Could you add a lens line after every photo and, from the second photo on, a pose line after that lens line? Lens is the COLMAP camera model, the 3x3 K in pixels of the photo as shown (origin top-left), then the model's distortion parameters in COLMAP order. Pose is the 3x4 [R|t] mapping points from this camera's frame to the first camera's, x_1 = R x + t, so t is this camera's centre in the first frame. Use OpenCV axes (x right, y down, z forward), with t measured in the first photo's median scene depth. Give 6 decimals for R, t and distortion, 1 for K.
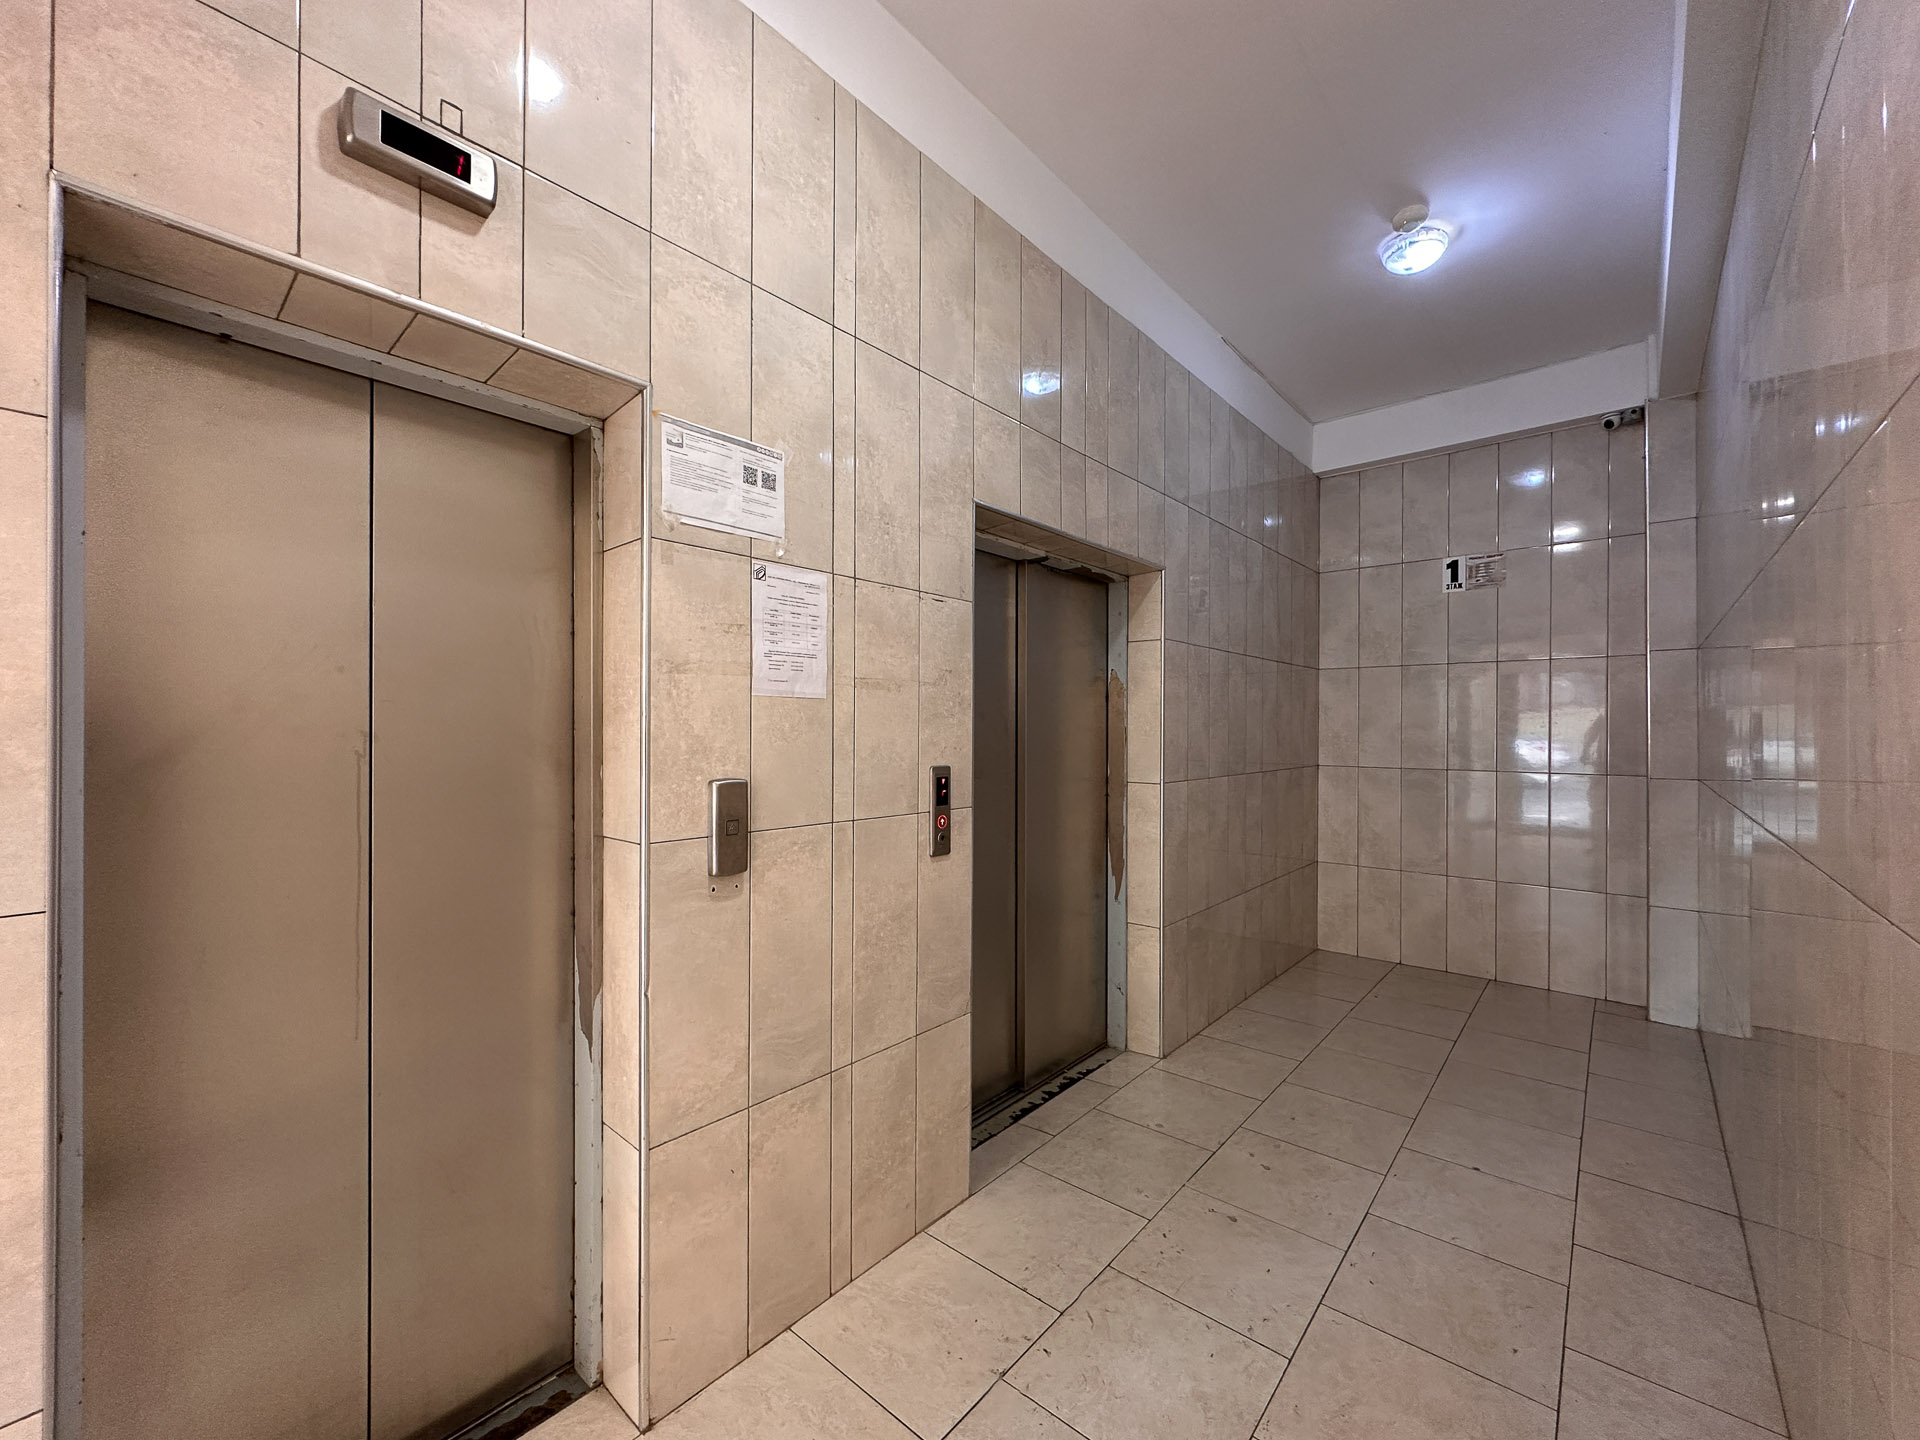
lens RADIAL K [[771.1, 0, 961.9], [0, 771.1, 728.9], [0, 0, 1]] dist [-0.002493, 0.000227]
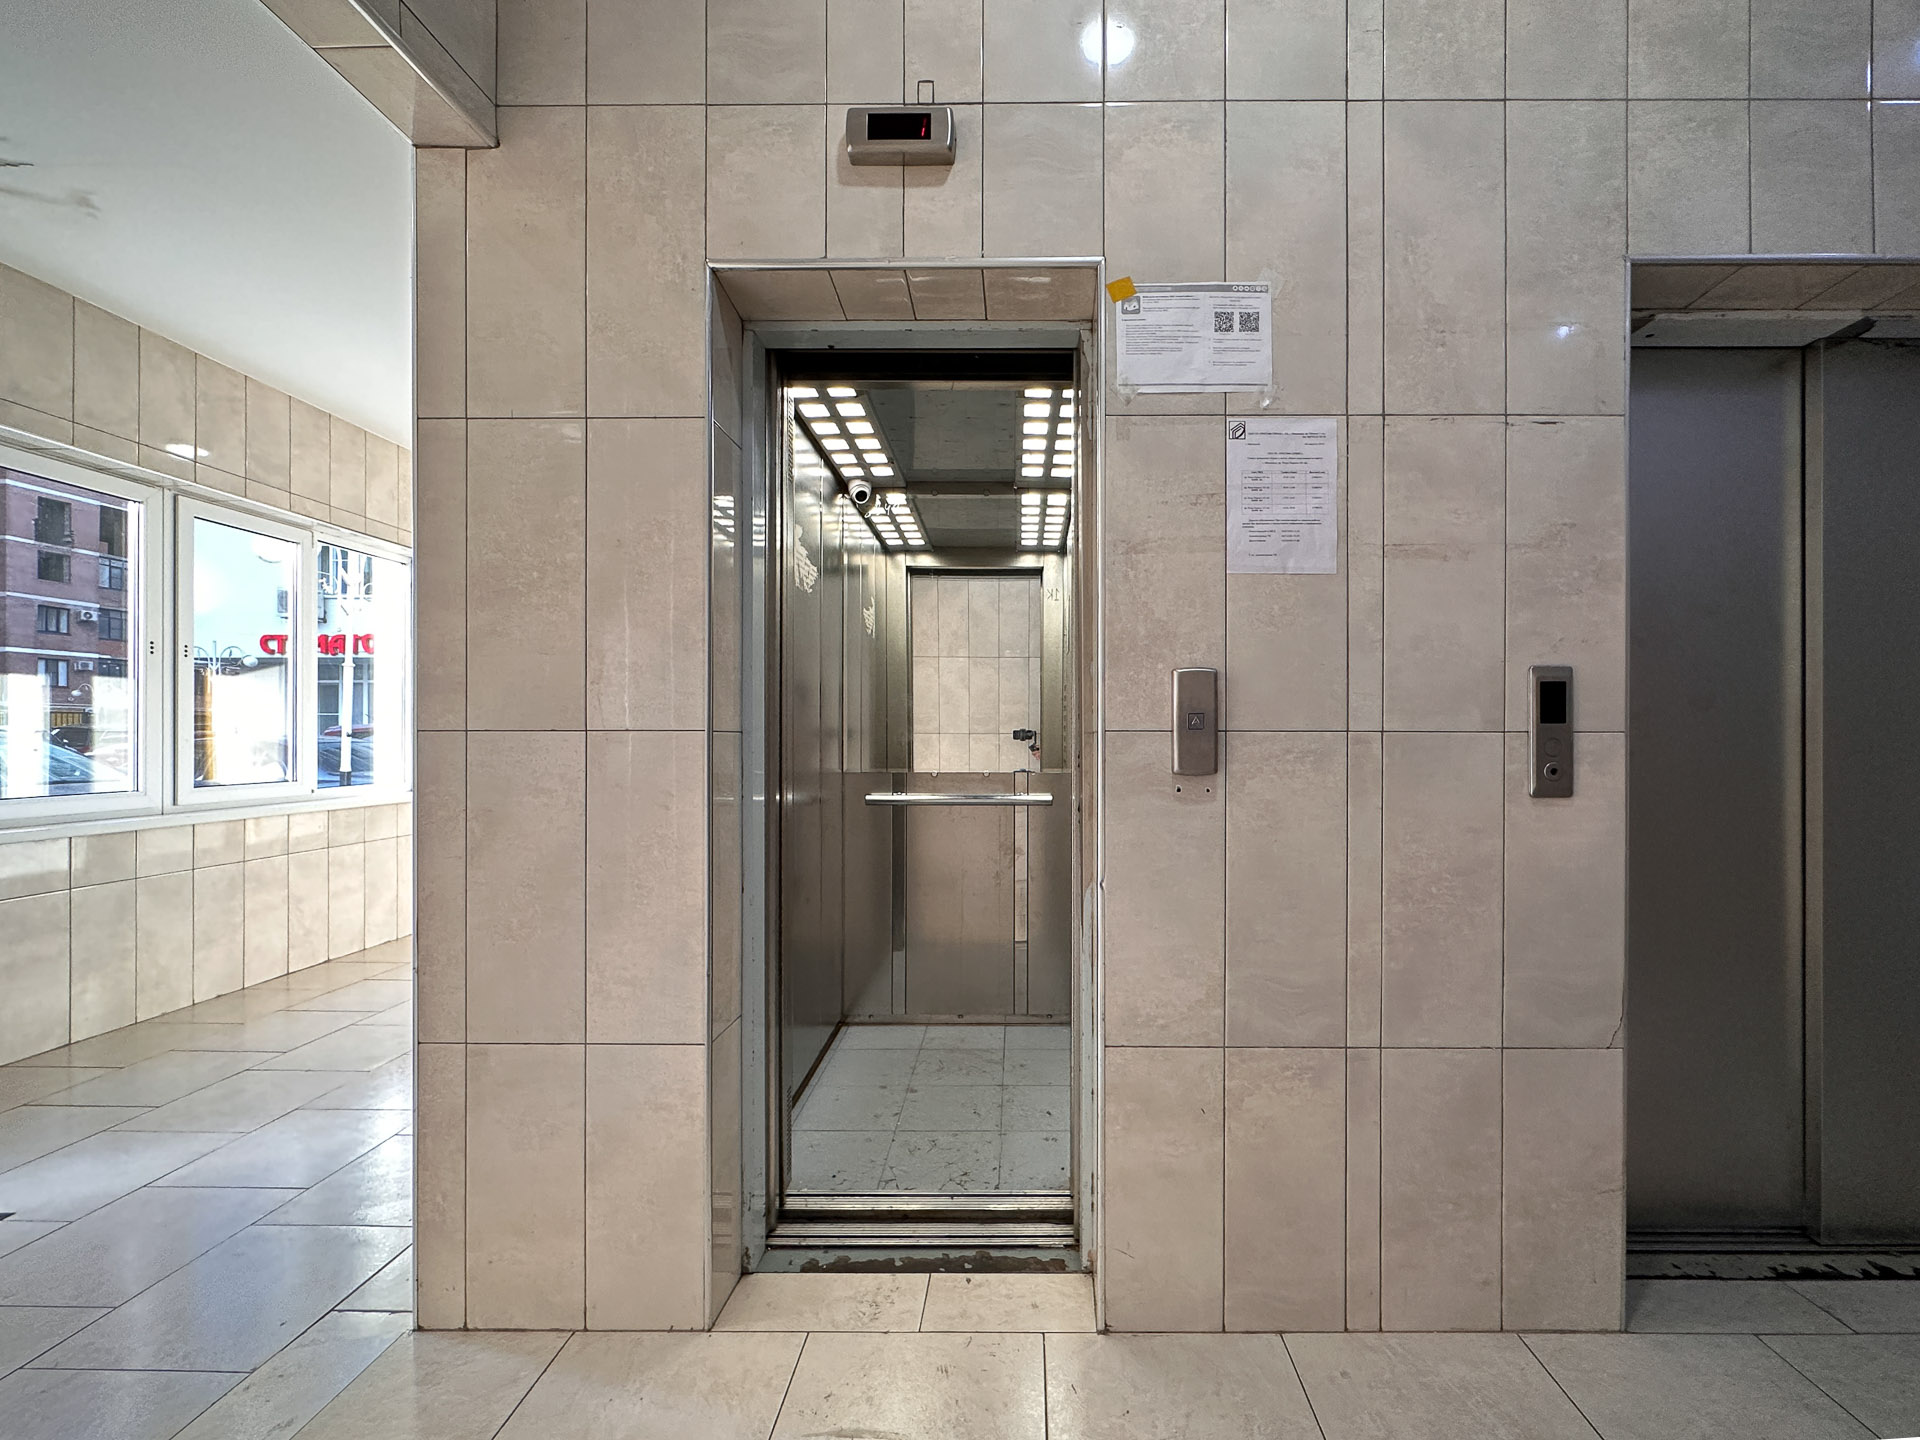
lens RADIAL K [[815.6, 0, 1019.9], [0, 815.6, 734.3], [0, 0, 1]] dist [-0.003240, 0.000258]
pose [[0.643828, -0.001603, -0.765168, 0.247395], [0.002266, 0.999997, -0.000188, 0.121017], [0.765167, -0.001612, 0.643830, 0.202788]]
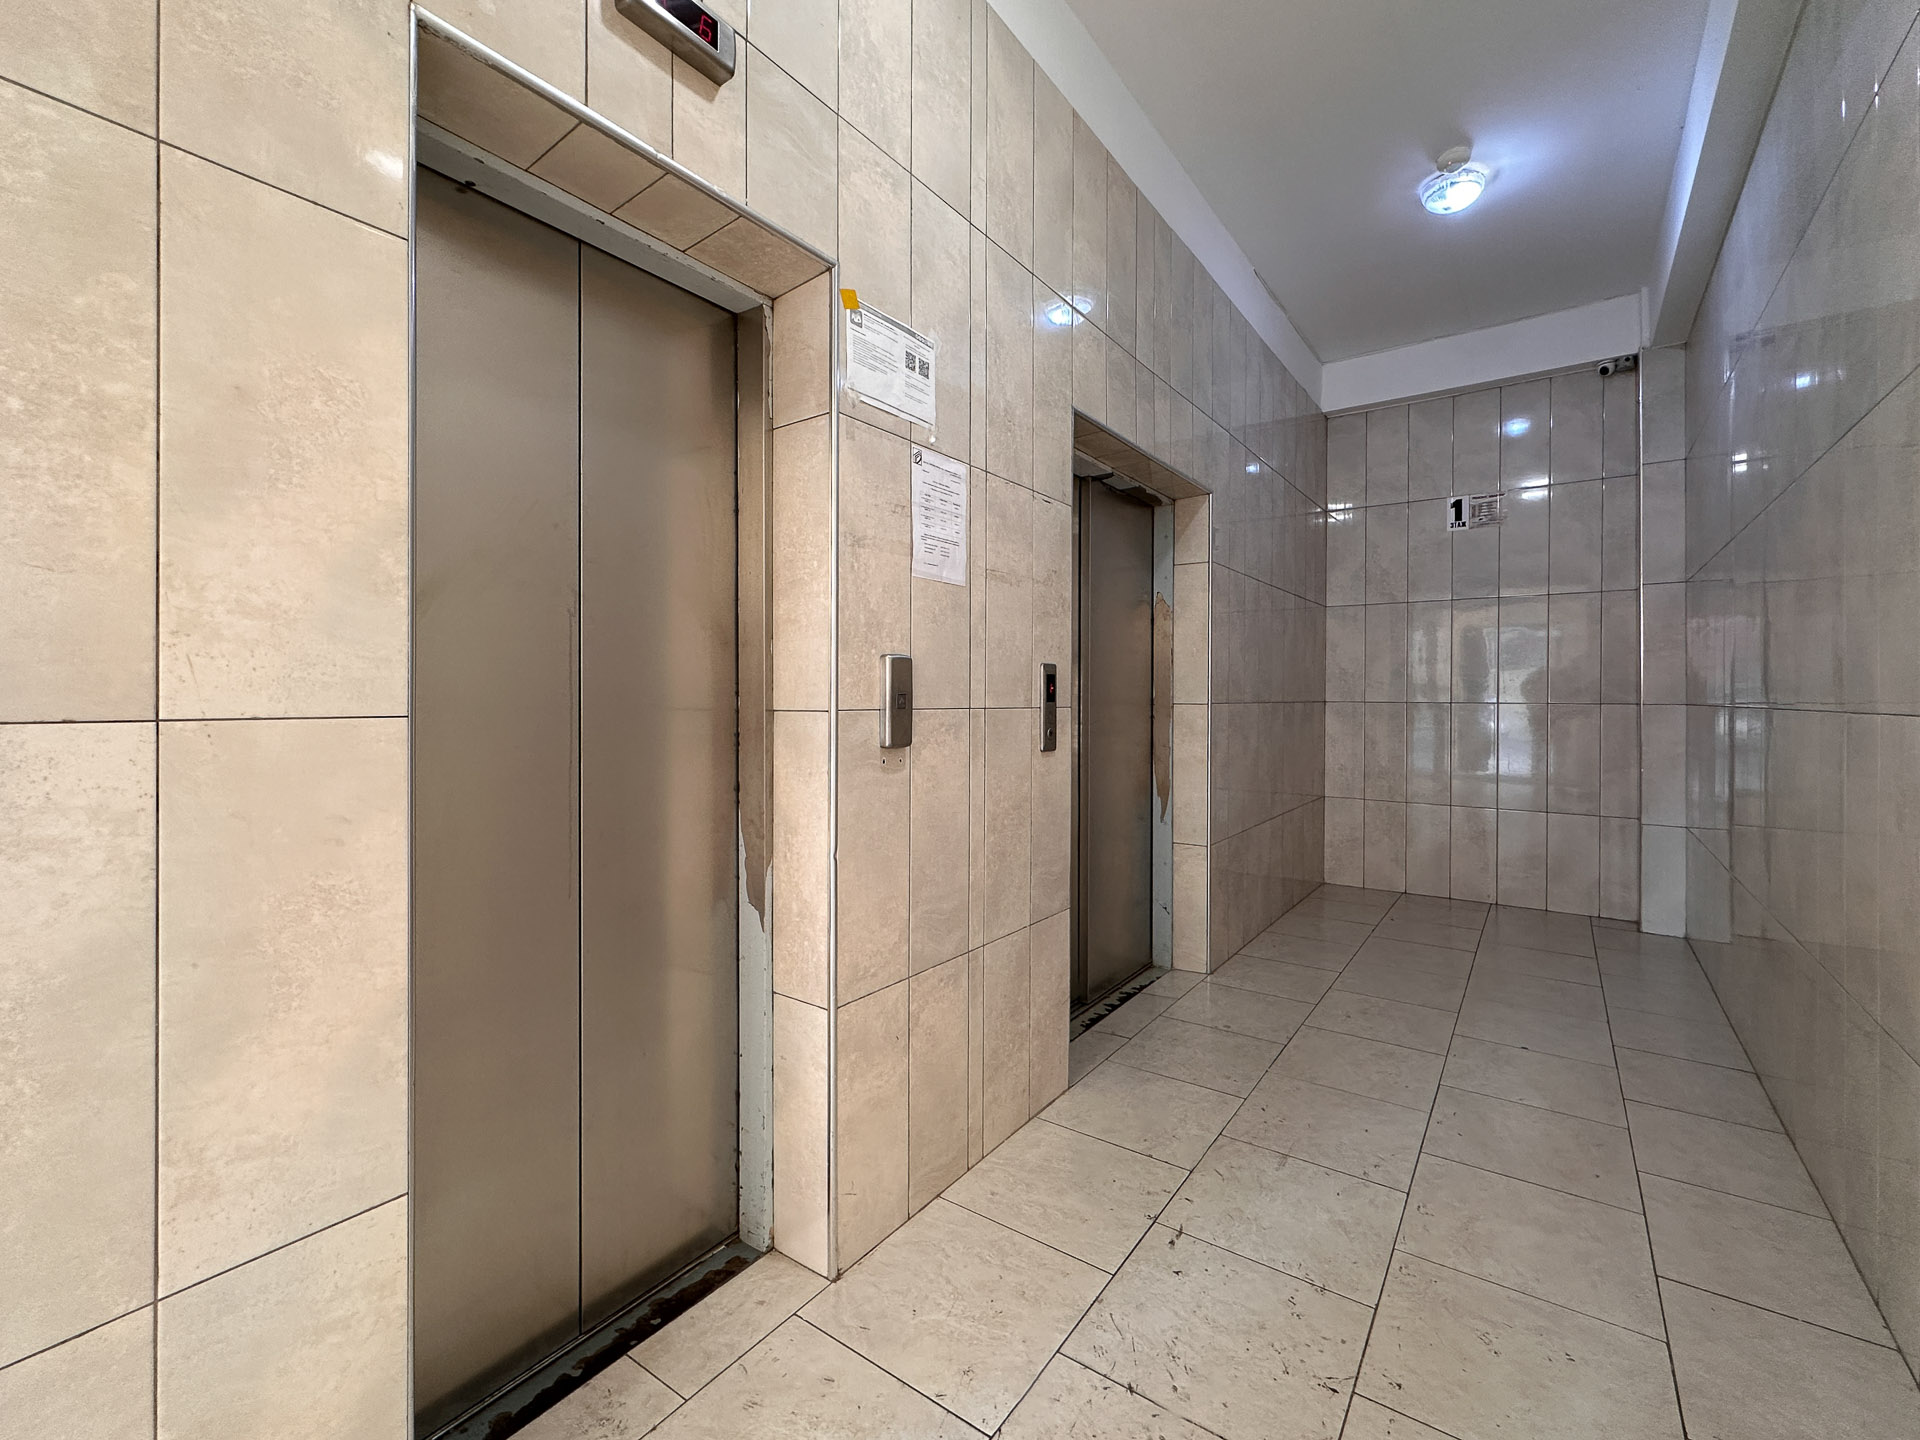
lens RADIAL K [[822.6, 0, 970.1], [0, 822.6, 699.1], [0, 0, 1]] dist [-0.002566, -0.000192]
pose [[0.995759, -0.000180, 0.092000, -0.261270], [-0.000136, 0.999994, 0.003428, 0.102893], [-0.092000, -0.003426, 0.995753, -0.085959]]
